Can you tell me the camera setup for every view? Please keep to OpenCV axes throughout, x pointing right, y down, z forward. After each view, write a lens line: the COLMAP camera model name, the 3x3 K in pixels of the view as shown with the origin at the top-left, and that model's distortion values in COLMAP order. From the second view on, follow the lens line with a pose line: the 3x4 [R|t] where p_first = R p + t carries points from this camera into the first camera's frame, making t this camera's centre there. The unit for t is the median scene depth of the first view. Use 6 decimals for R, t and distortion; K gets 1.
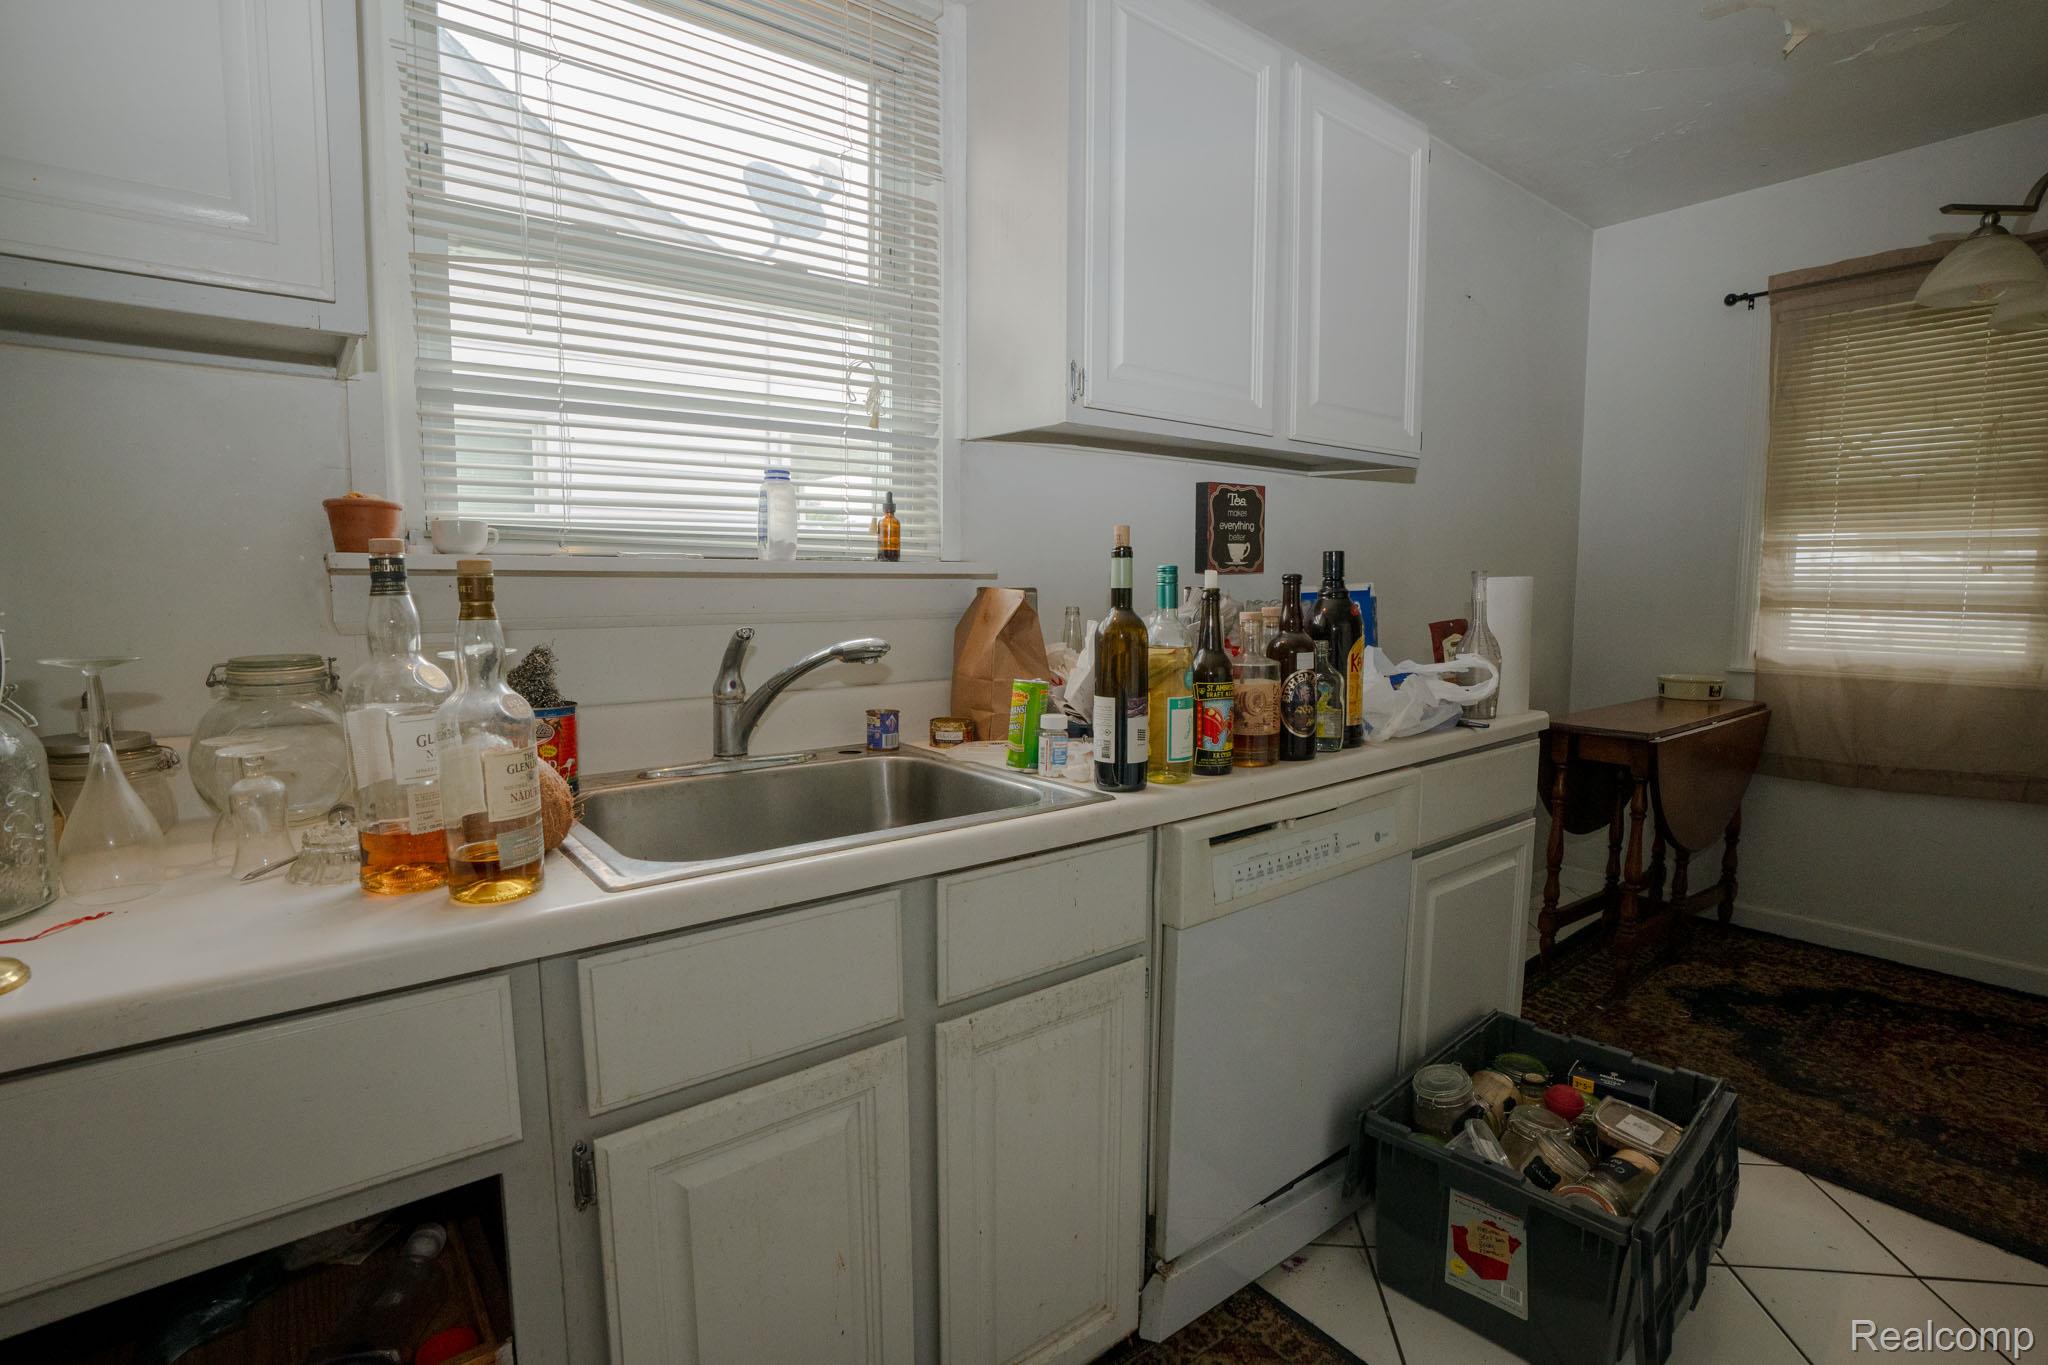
lens RADIAL K [[968.4, 0, 1031.5], [0, 968.4, 687.5], [0, 0, 1]] dist [-0.078141, 0.039626]
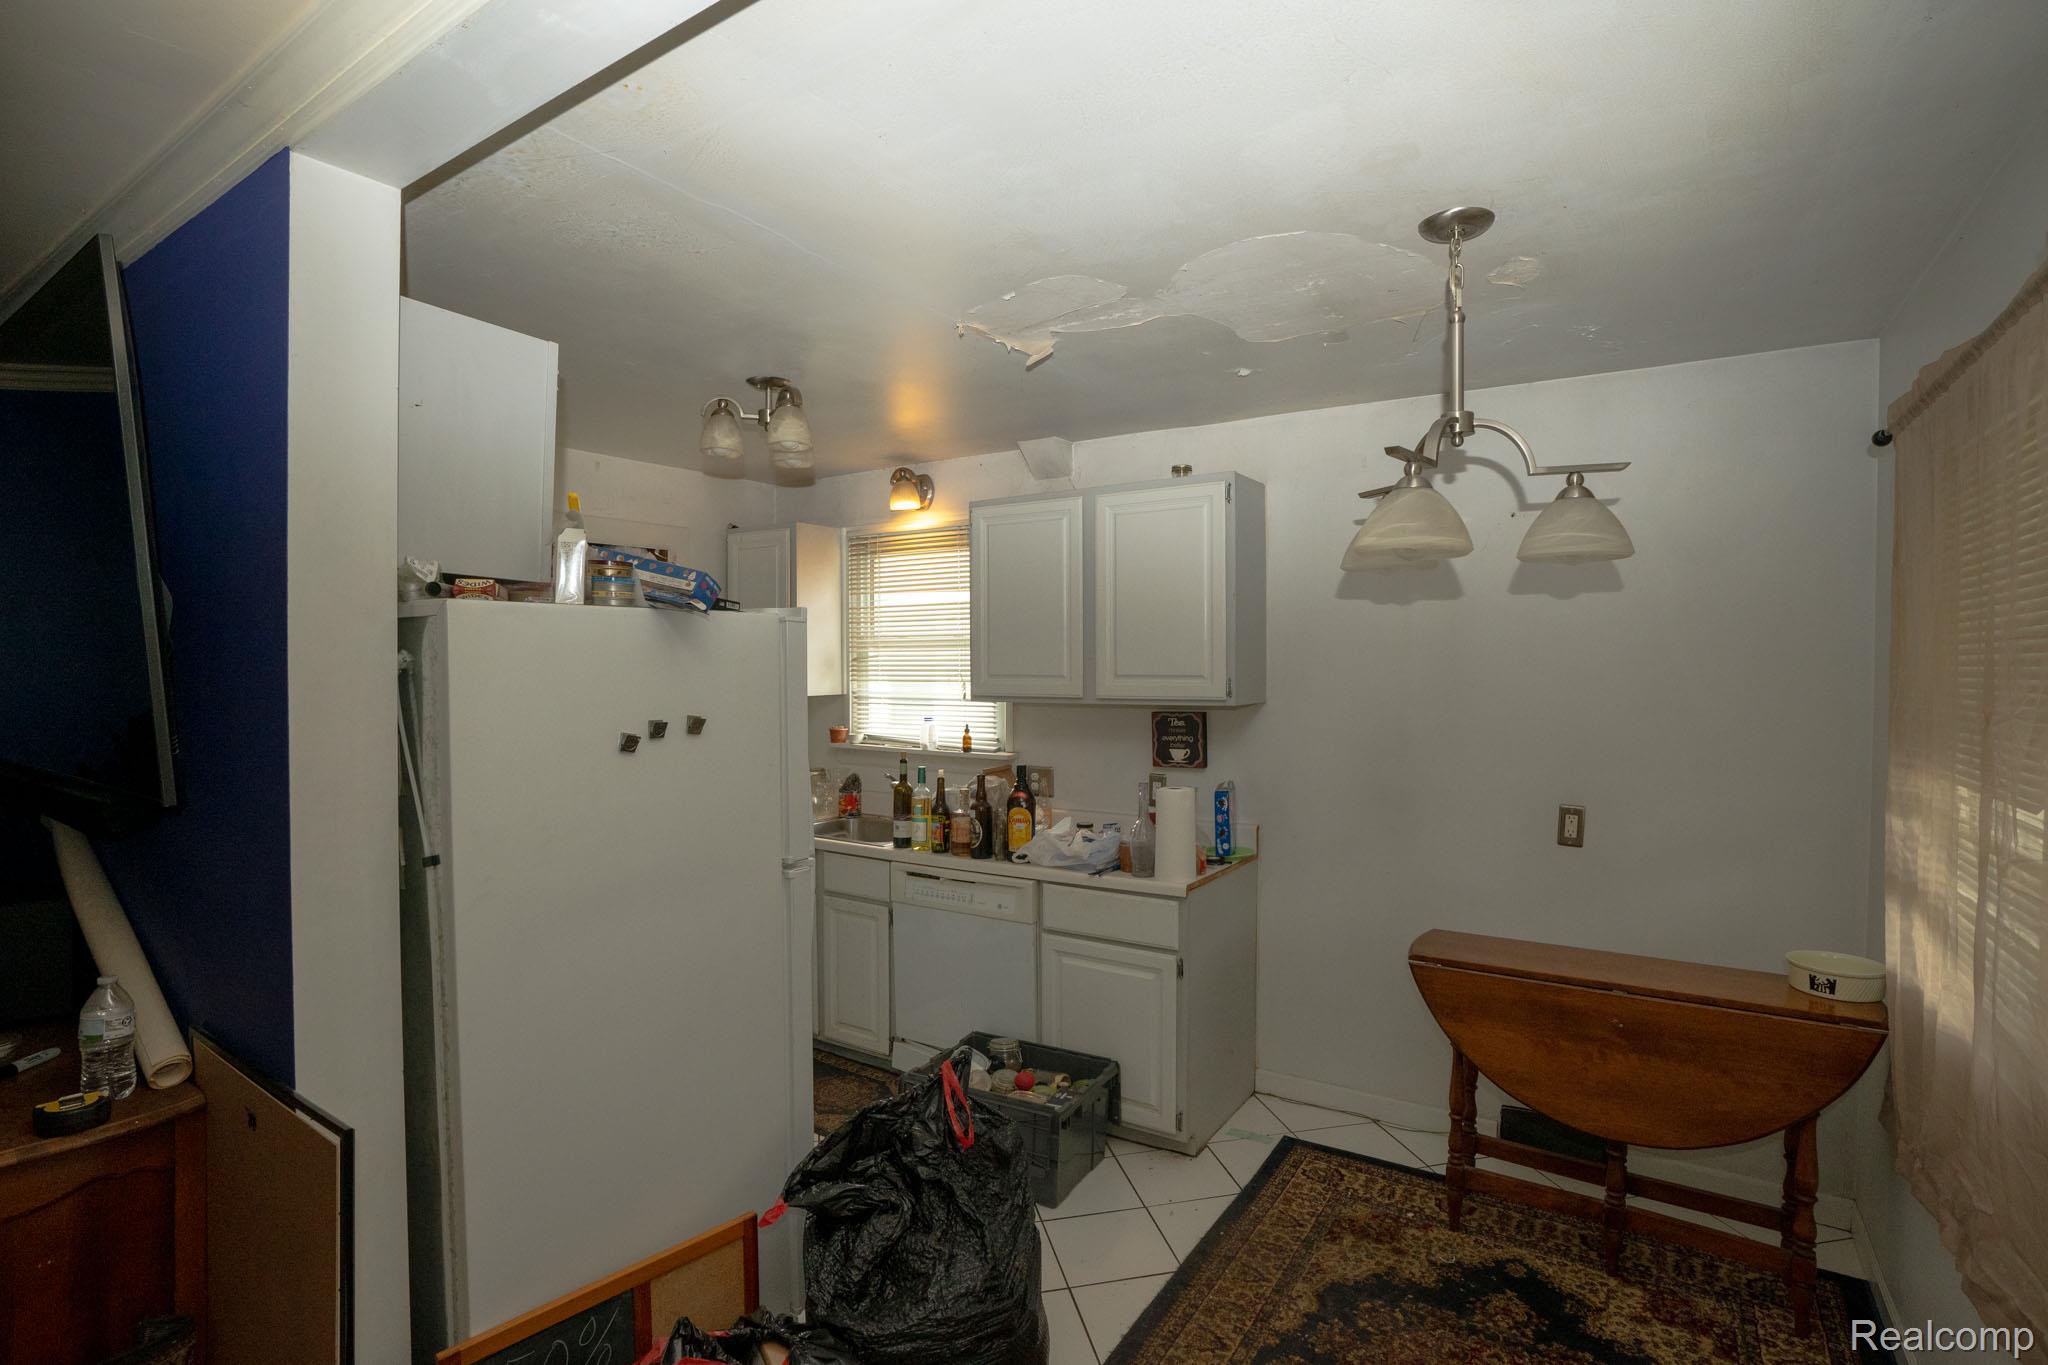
lens RADIAL K [[1001.9, 0, 1017.7], [0, 1001.9, 665.3], [0, 0, 1]] dist [-0.075394, 0.027933]
pose [[0.309742, 0.005257, -0.950806, 2.316193], [-0.104167, 0.994153, -0.028437, -0.289635], [0.945097, 0.107851, 0.308479, 0.308866]]
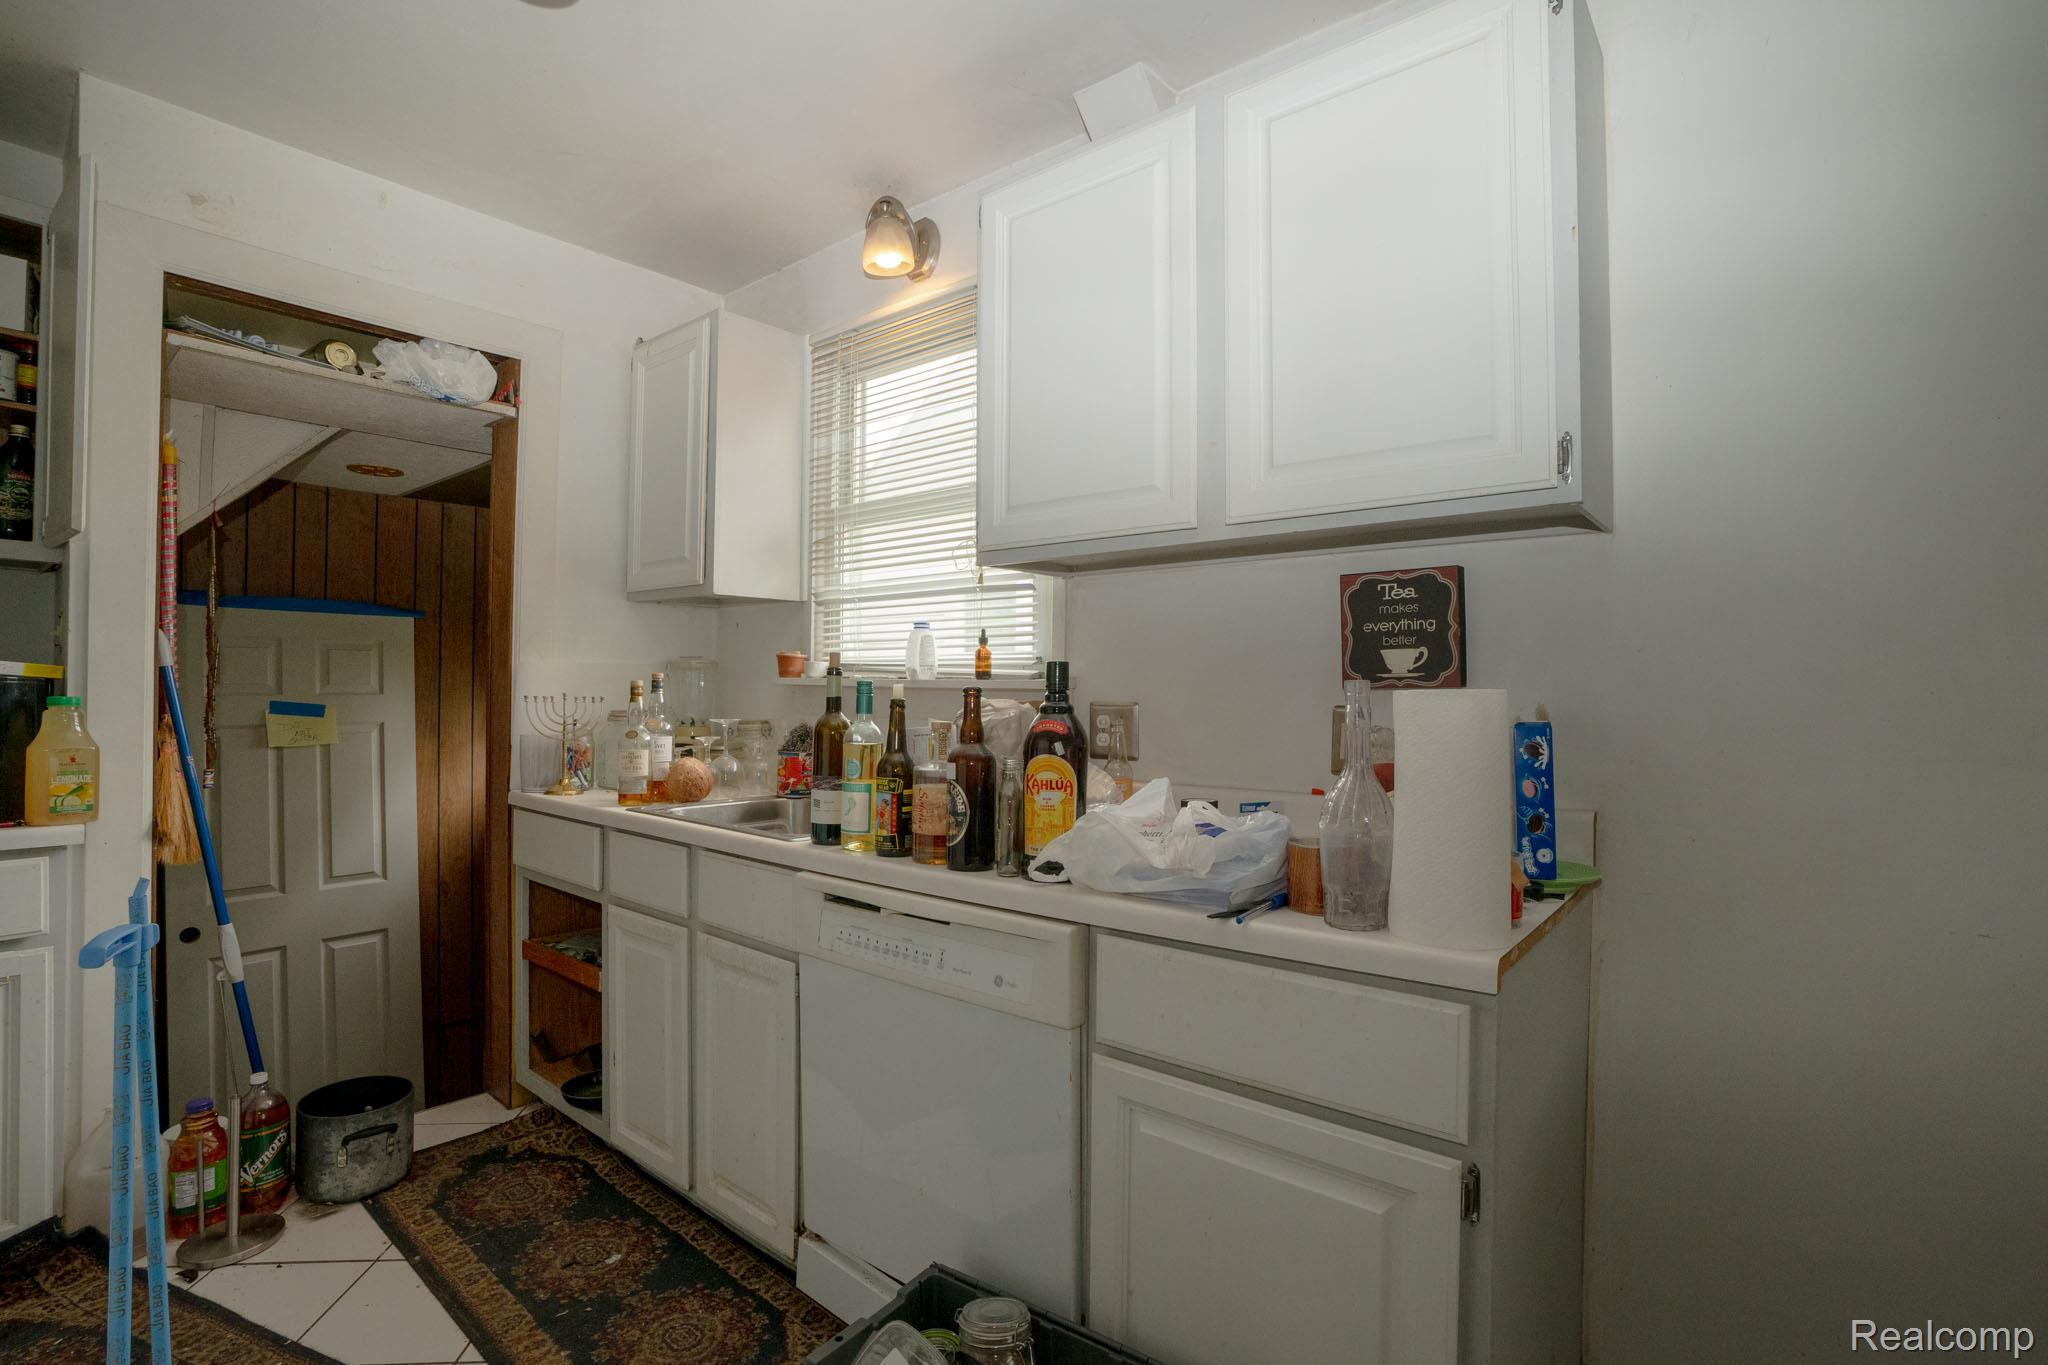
lens RADIAL K [[951.5, 0, 1028.3], [0, 951.5, 679.3], [0, 0, 1]] dist [-0.060940, 0.023257]
pose [[0.209288, -0.009417, -0.977809, 1.181379], [-0.118720, 0.992312, -0.034967, -0.090517], [0.970620, 0.123404, 0.206561, 0.781426]]
